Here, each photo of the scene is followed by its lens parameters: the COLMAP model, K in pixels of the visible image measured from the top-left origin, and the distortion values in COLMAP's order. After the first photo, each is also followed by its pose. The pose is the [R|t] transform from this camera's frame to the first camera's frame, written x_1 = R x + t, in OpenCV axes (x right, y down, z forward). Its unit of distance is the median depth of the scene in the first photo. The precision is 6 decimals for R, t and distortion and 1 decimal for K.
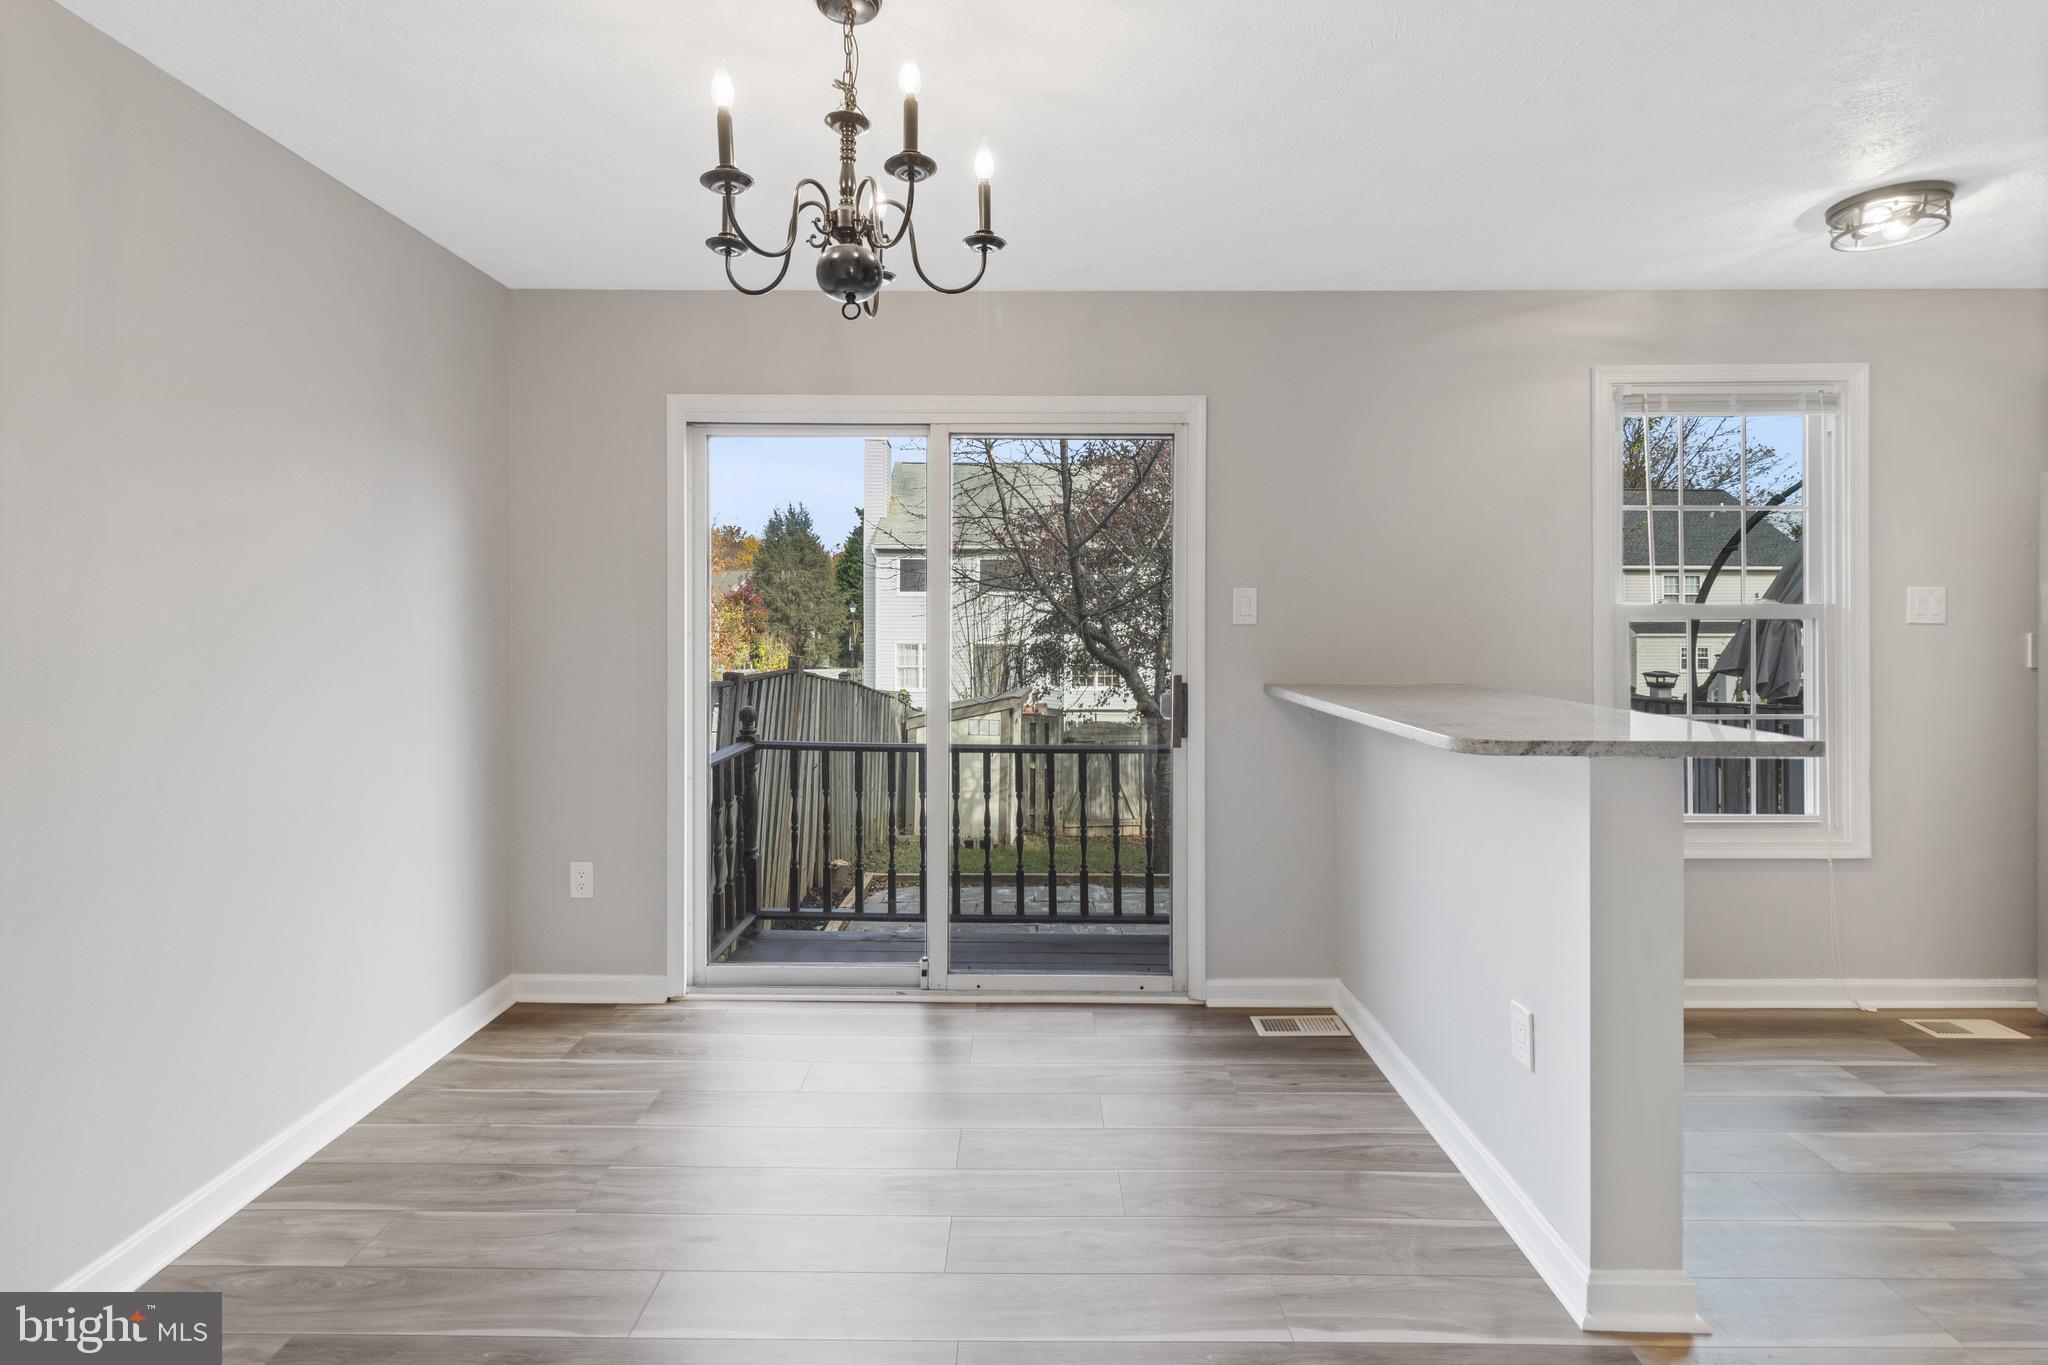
lens RADIAL K [[958.0, 0, 1059.0], [0, 958.0, 618.8], [0, 0, 1]] dist [0.000077, 0.000498]
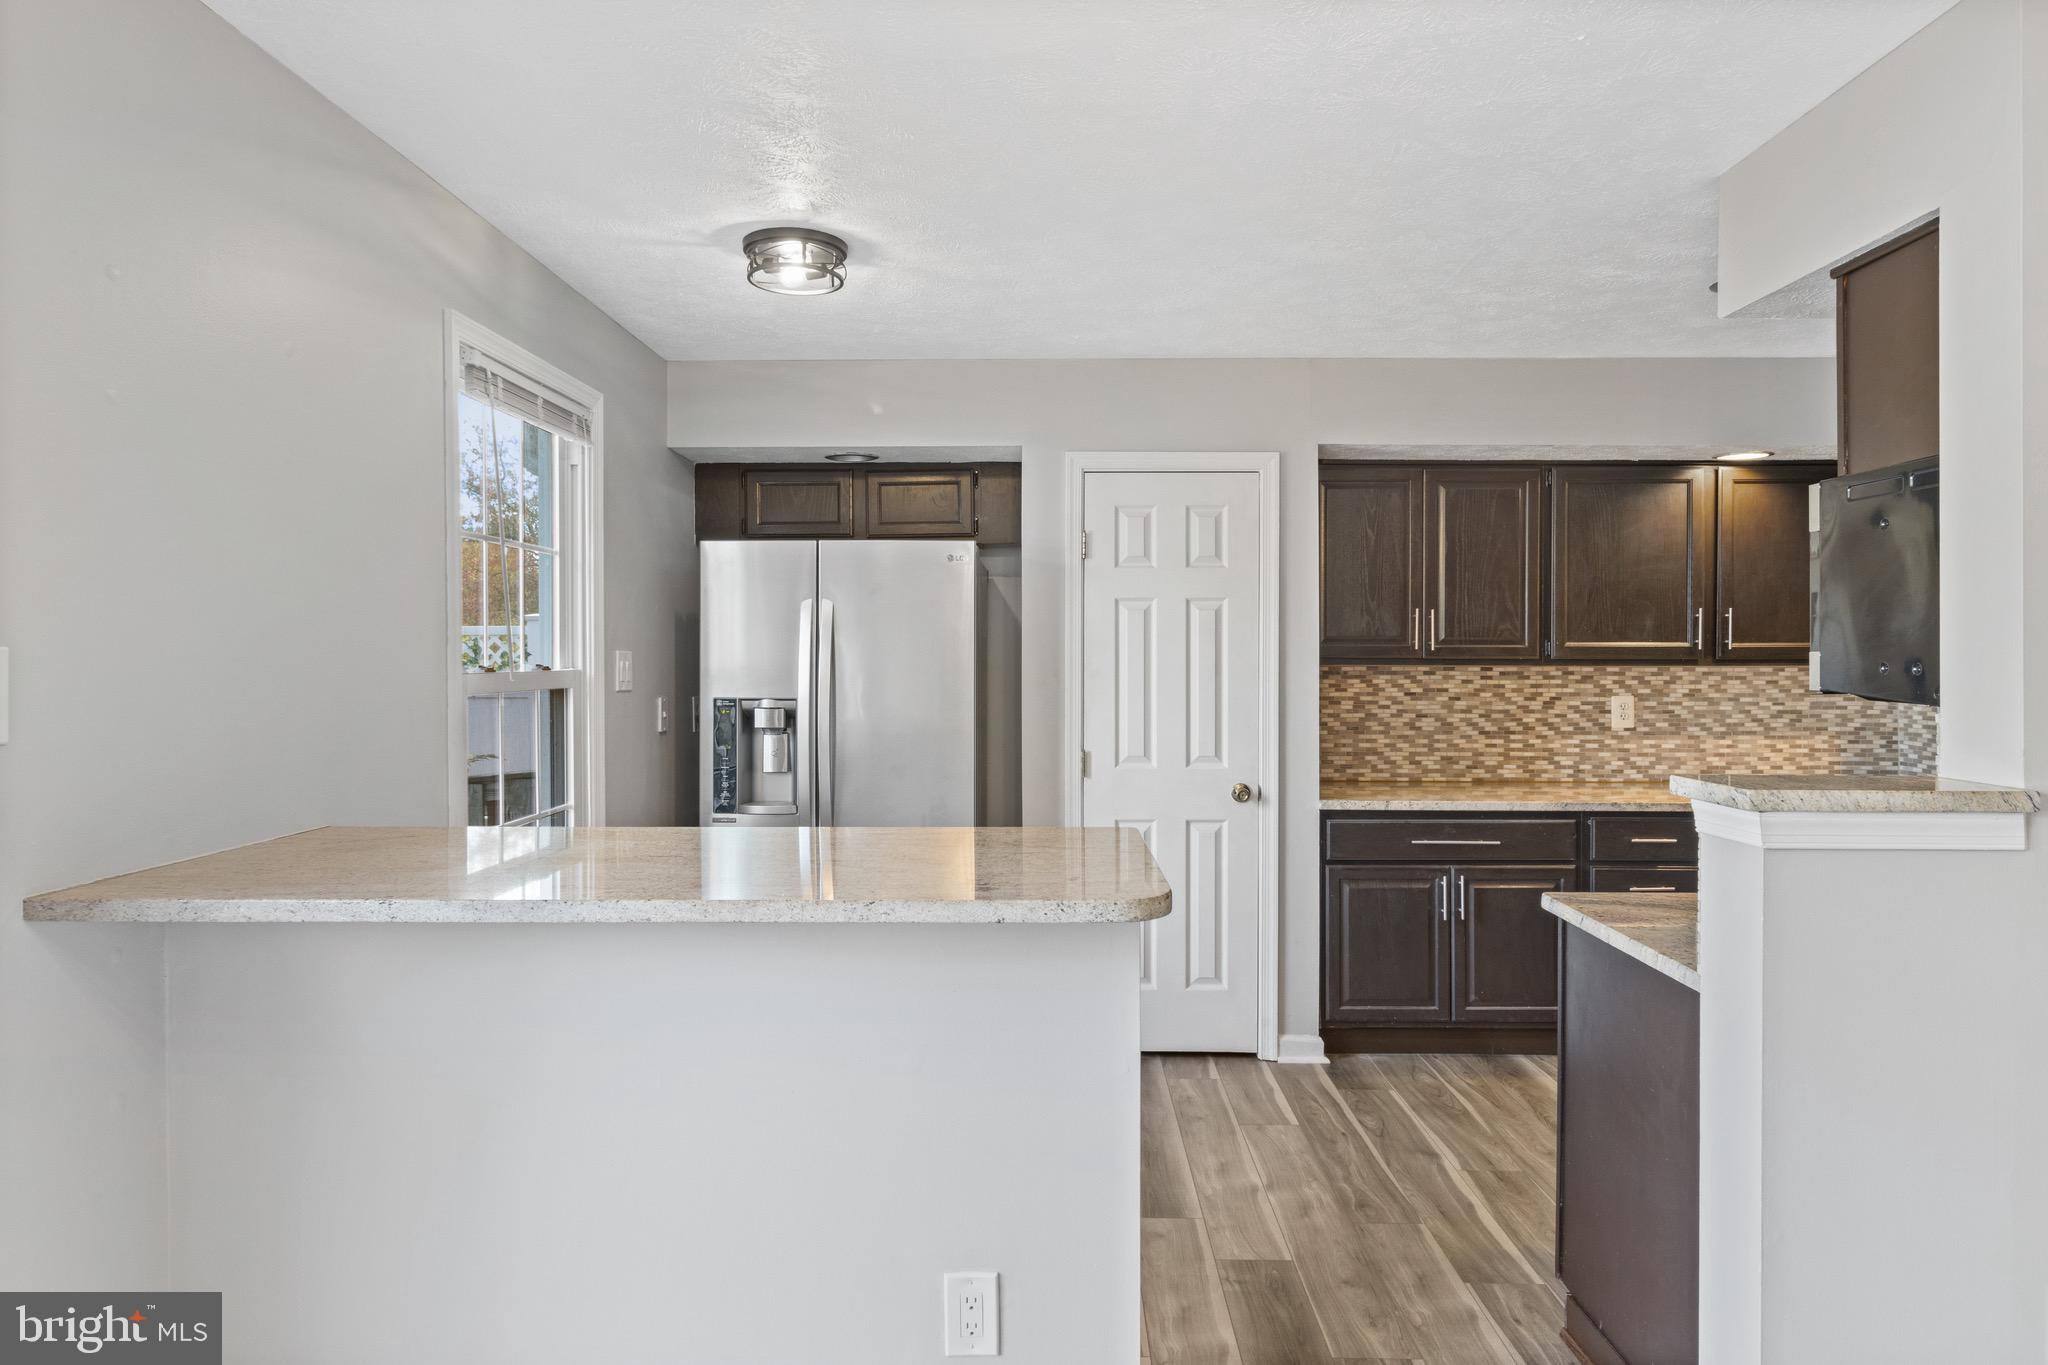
lens RADIAL K [[1230.9, 0, 1035.5], [0, 1230.9, 654.2], [0, 0, 1]] dist [-0.007769, 0.004247]
pose [[0.006307, 0.000861, 0.999980, -0.274820], [-0.009785, 0.999952, -0.000799, -0.033075], [-0.999932, -0.009780, 0.006315, 0.602068]]
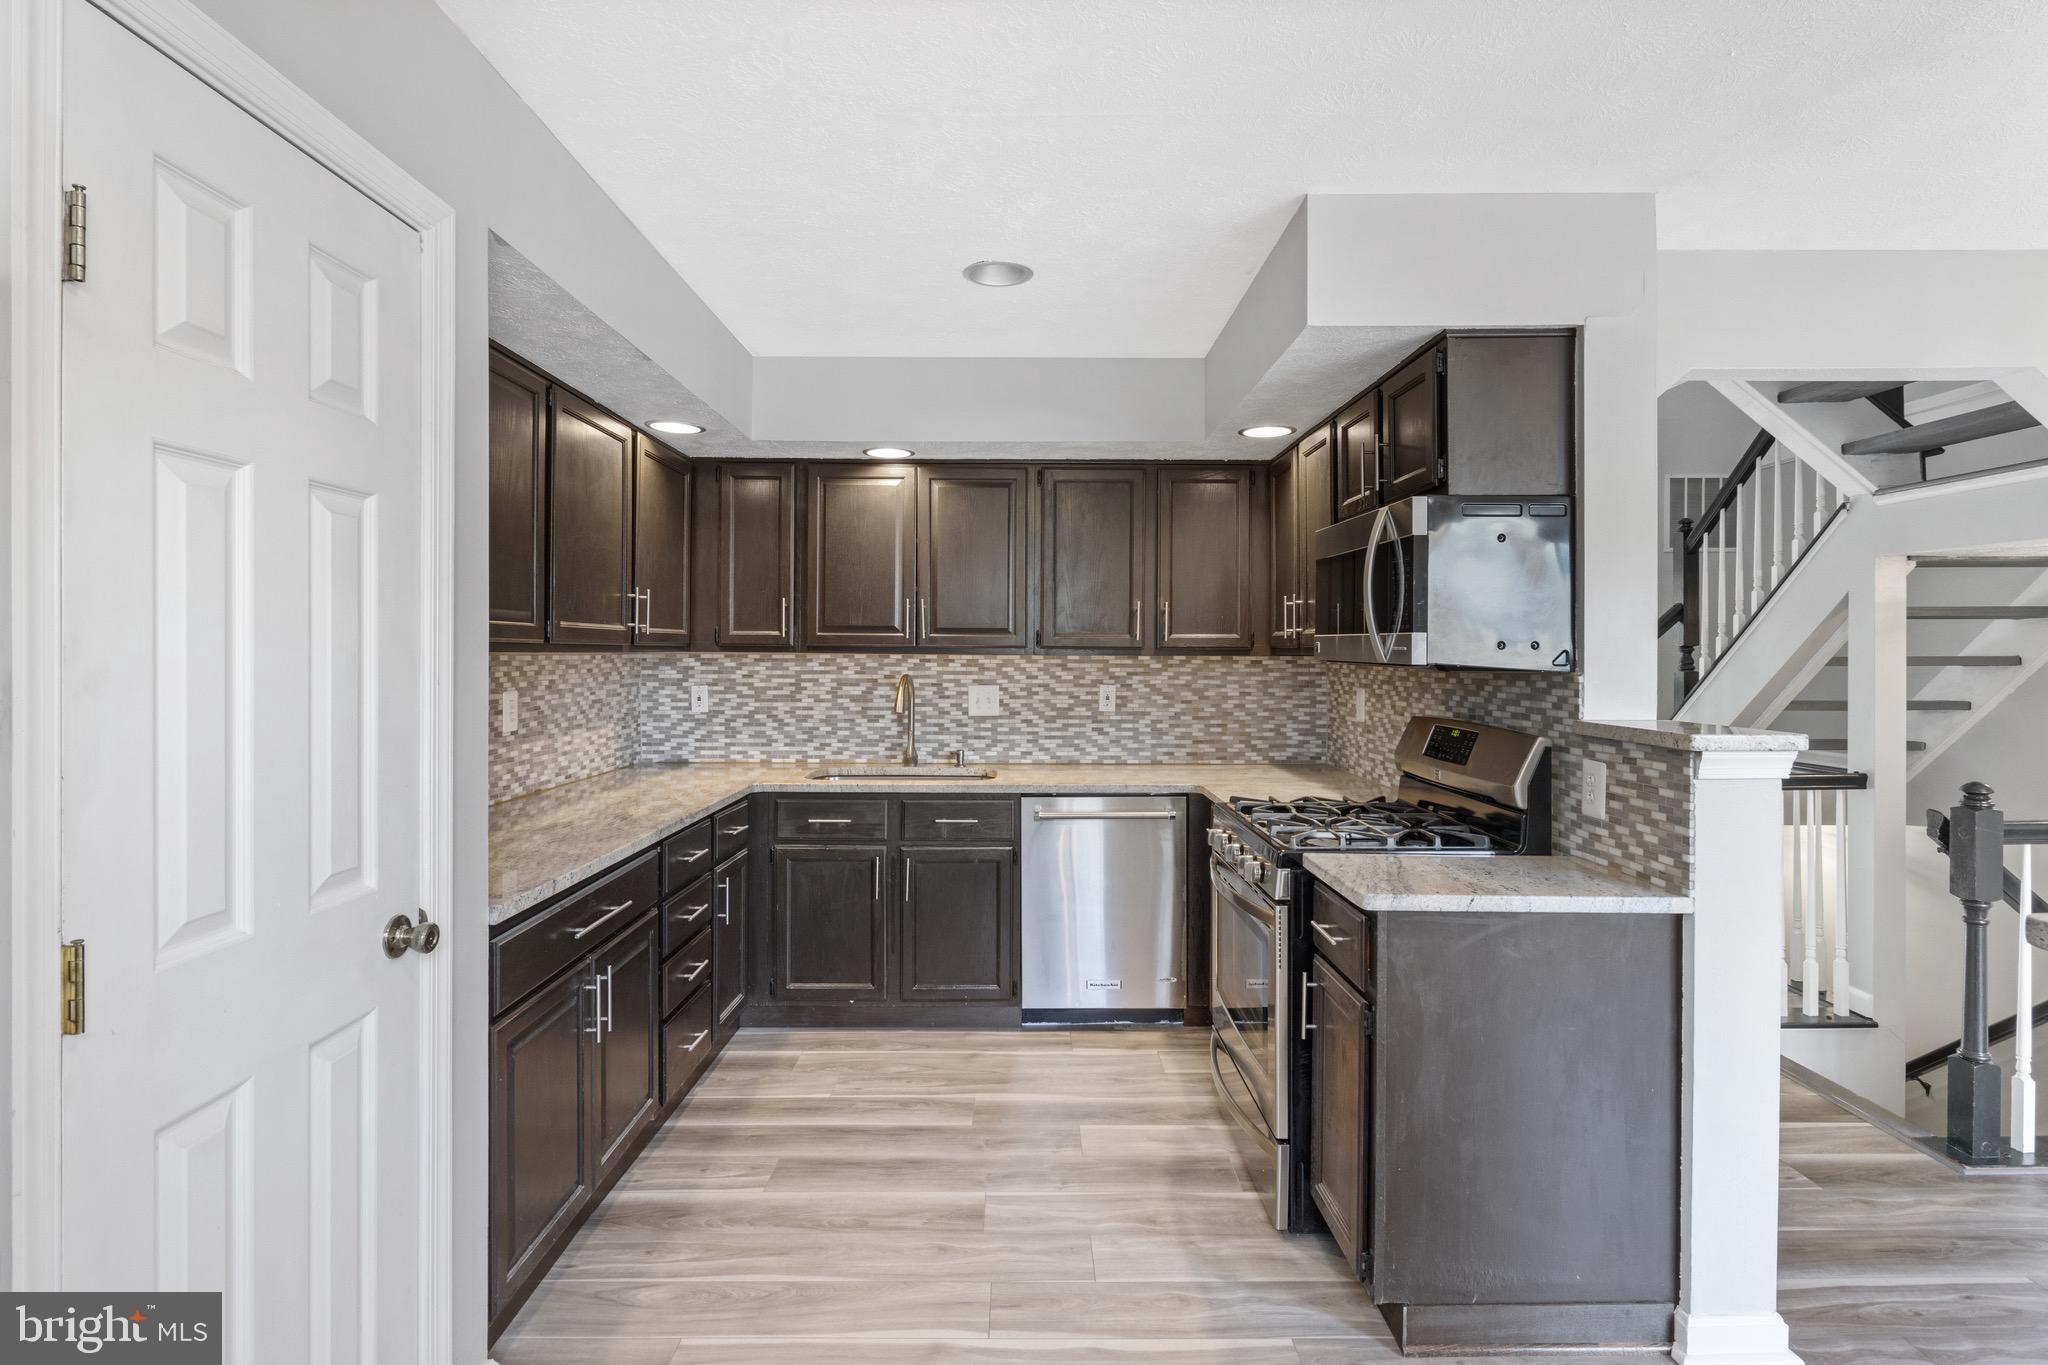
lens RADIAL K [[1002.4, 0, 1014.5], [0, 1002.4, 648.6], [0, 0, 1]] dist [-0.009053, 0.002276]
pose [[-0.999956, 0.002154, -0.009086, 0.753916], [0.002275, 0.999909, -0.013324, -0.017742], [0.009057, -0.013344, -0.999870, 0.868119]]
